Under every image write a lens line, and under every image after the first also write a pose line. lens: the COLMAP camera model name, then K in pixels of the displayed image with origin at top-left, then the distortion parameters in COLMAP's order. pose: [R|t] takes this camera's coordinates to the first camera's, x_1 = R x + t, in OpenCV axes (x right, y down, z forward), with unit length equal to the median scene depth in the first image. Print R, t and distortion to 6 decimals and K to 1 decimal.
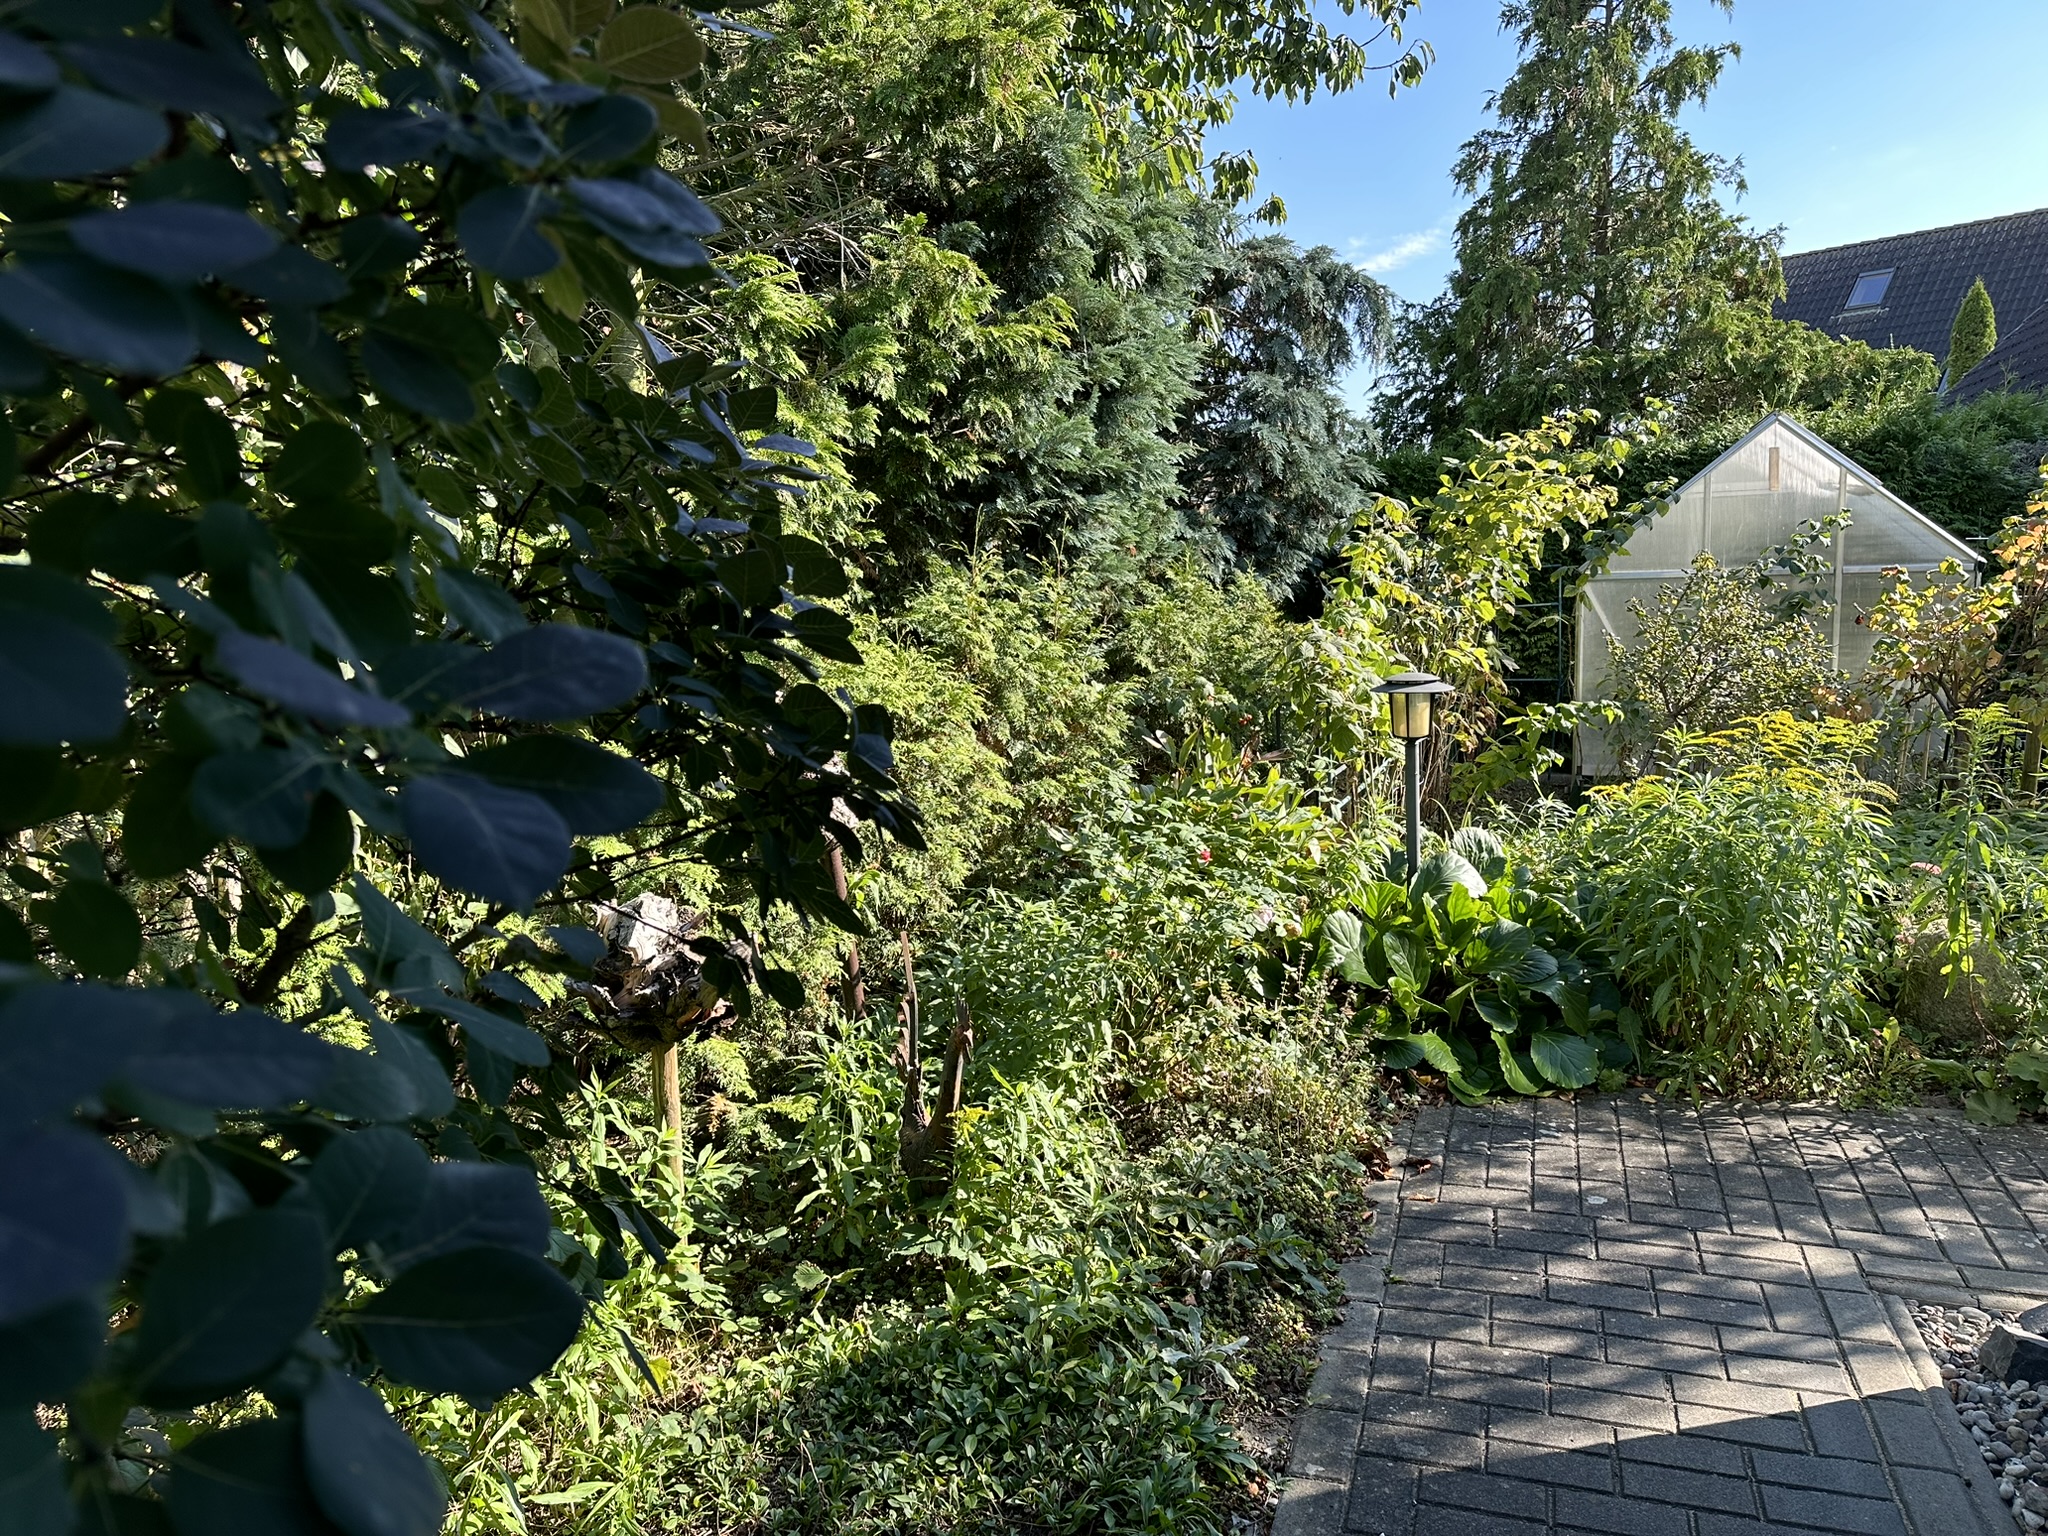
lens RADIAL K [[1449.0, 0, 1021.8], [0, 1449.0, 758.3], [0, 0, 1]] dist [0.052440, -0.066028]
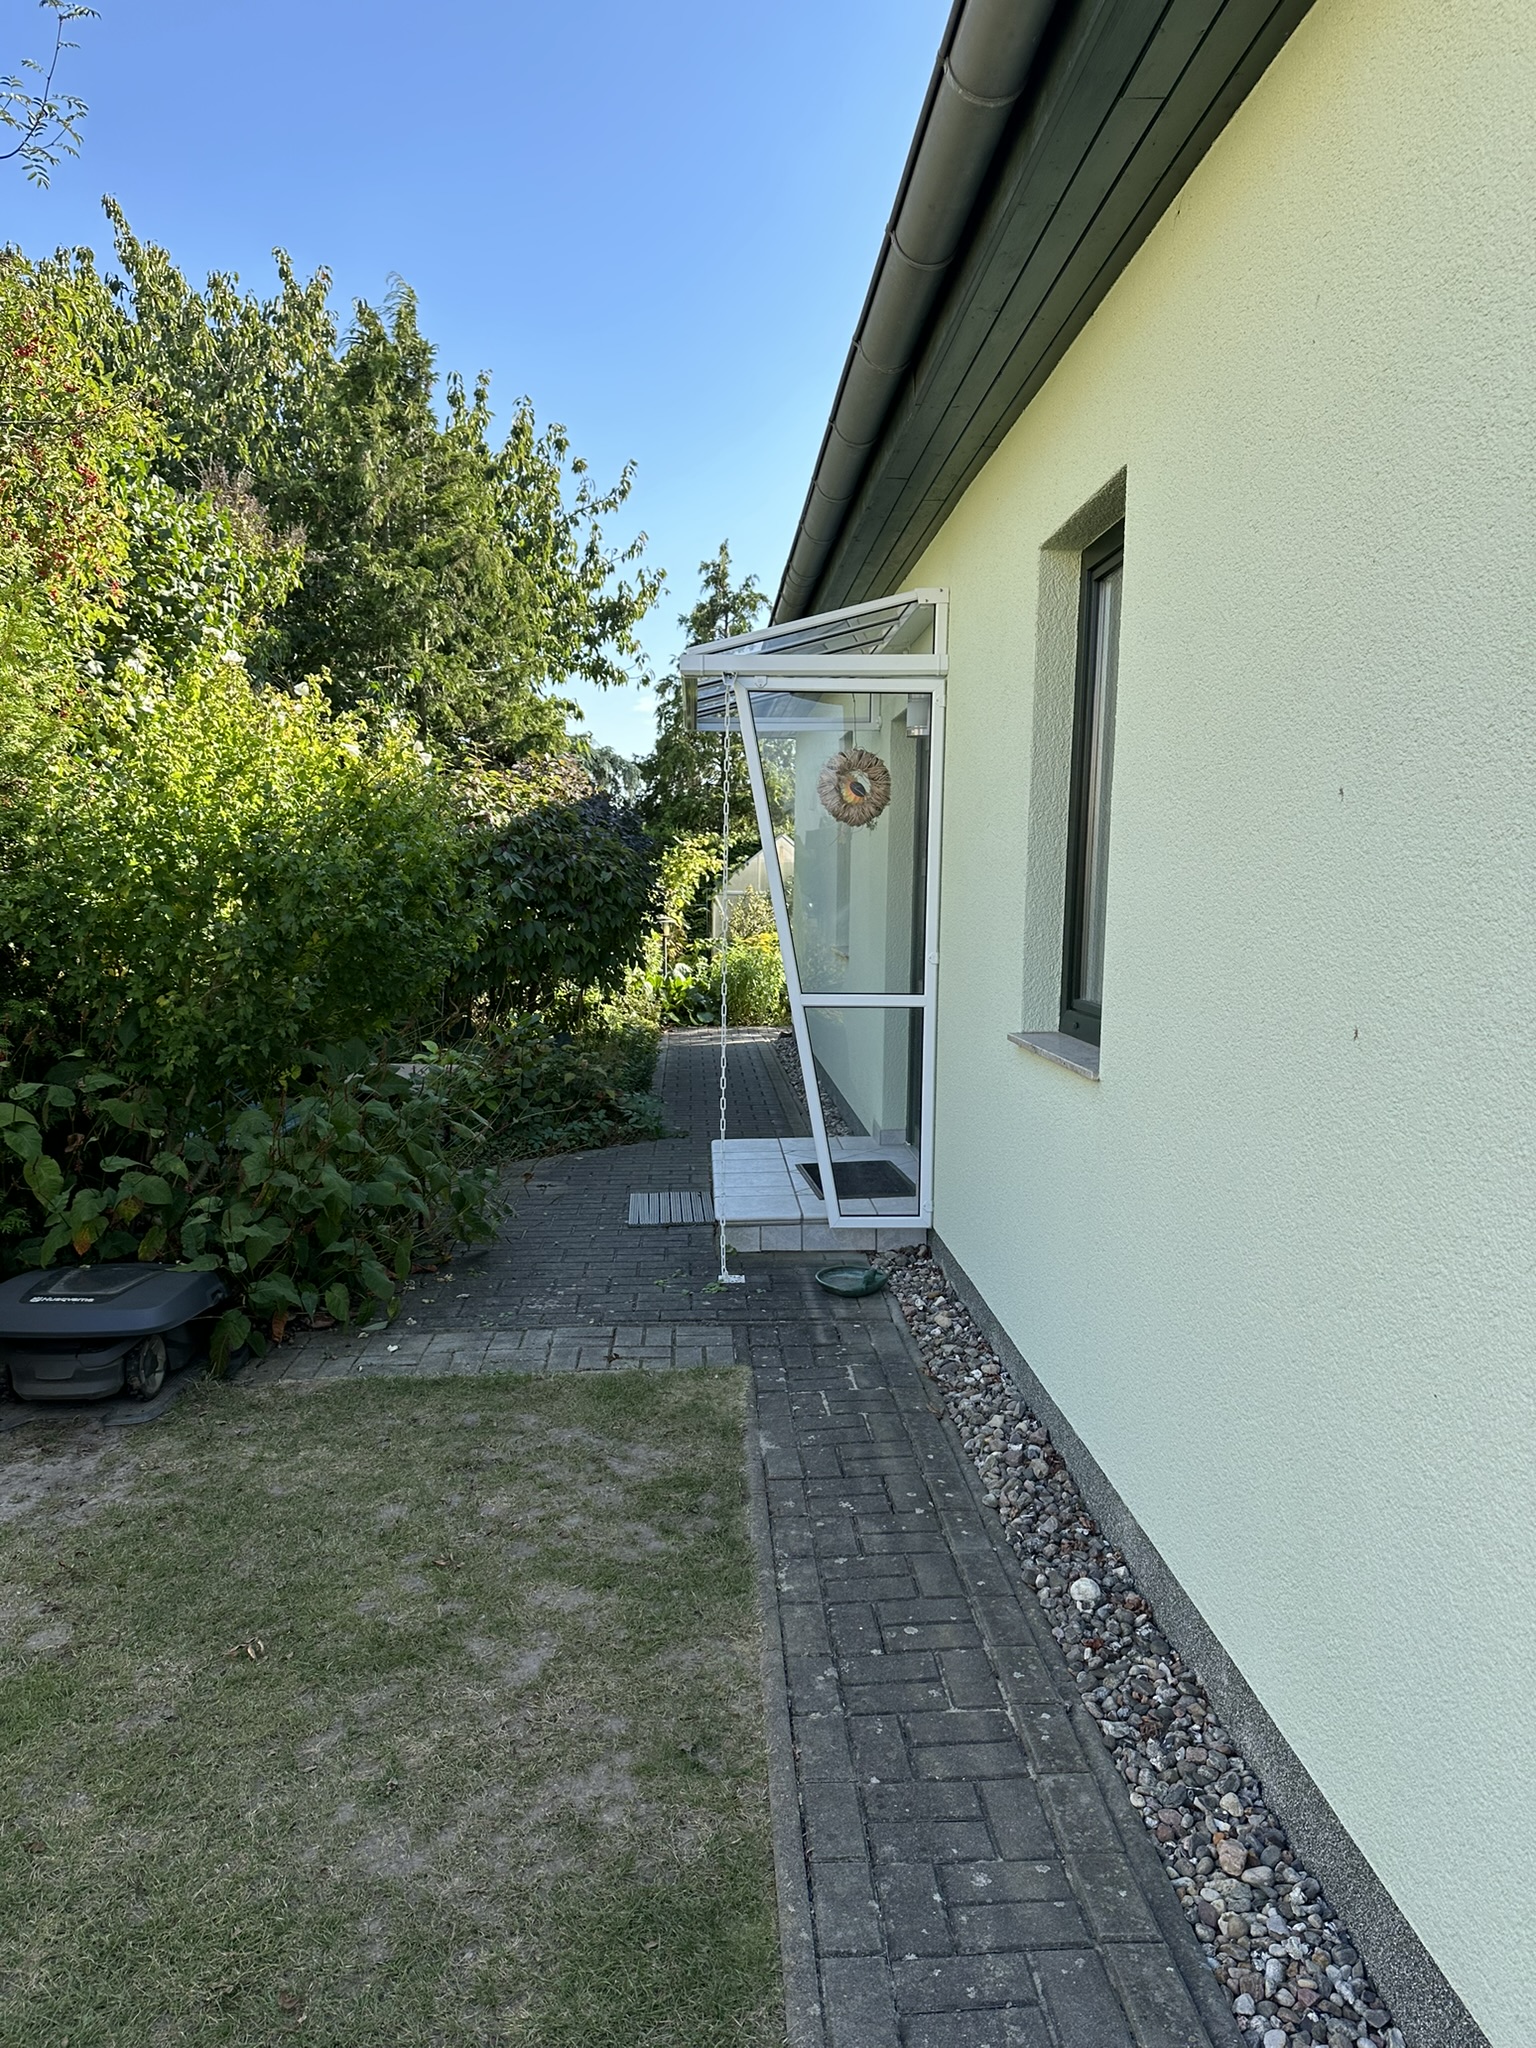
lens RADIAL K [[1449.0, 0, 776.1], [0, 1449.0, 1035.3], [0, 0, 1]] dist [0.052440, -0.066028]
pose [[0.922804, 0.001350, 0.385268, -0.497211], [0.006698, 0.999786, -0.019547, 0.178284], [-0.385212, 0.020619, 0.922598, -1.390824]]
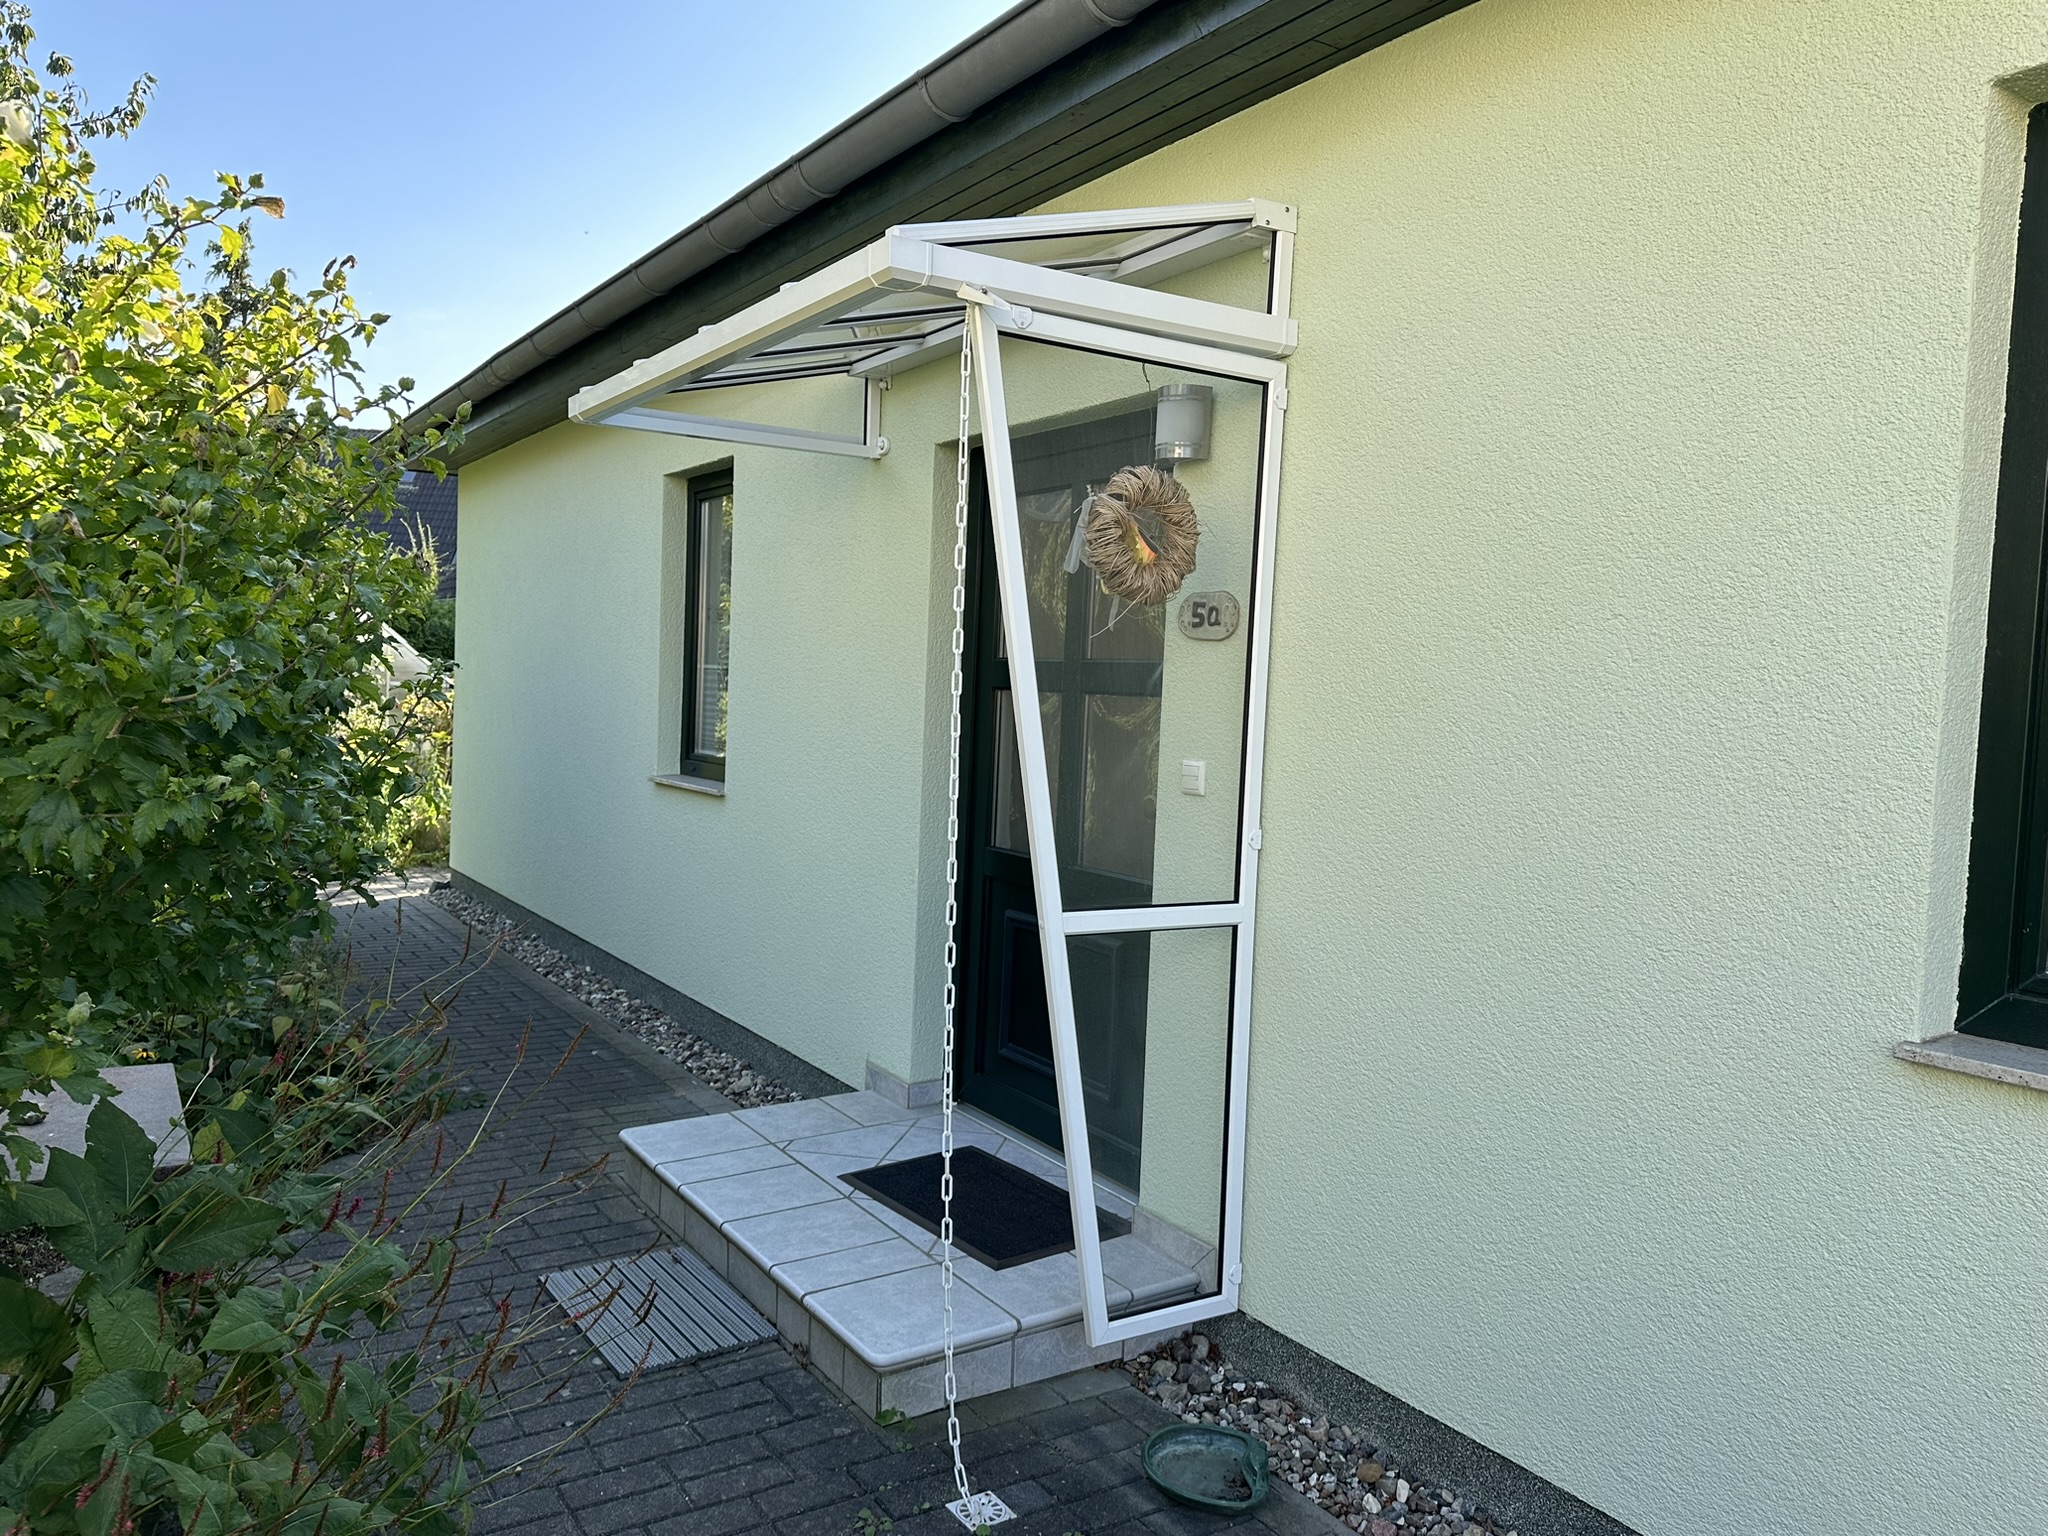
lens RADIAL K [[1492.2, 0, 1027.6], [0, 1492.2, 739.6], [0, 0, 1]] dist [0.003840, -0.002534]
pose [[0.609970, 0.031334, 0.791805, -0.524723], [0.036702, 0.997028, -0.067729, 0.125298], [-0.791574, 0.070374, 0.607008, -0.971799]]
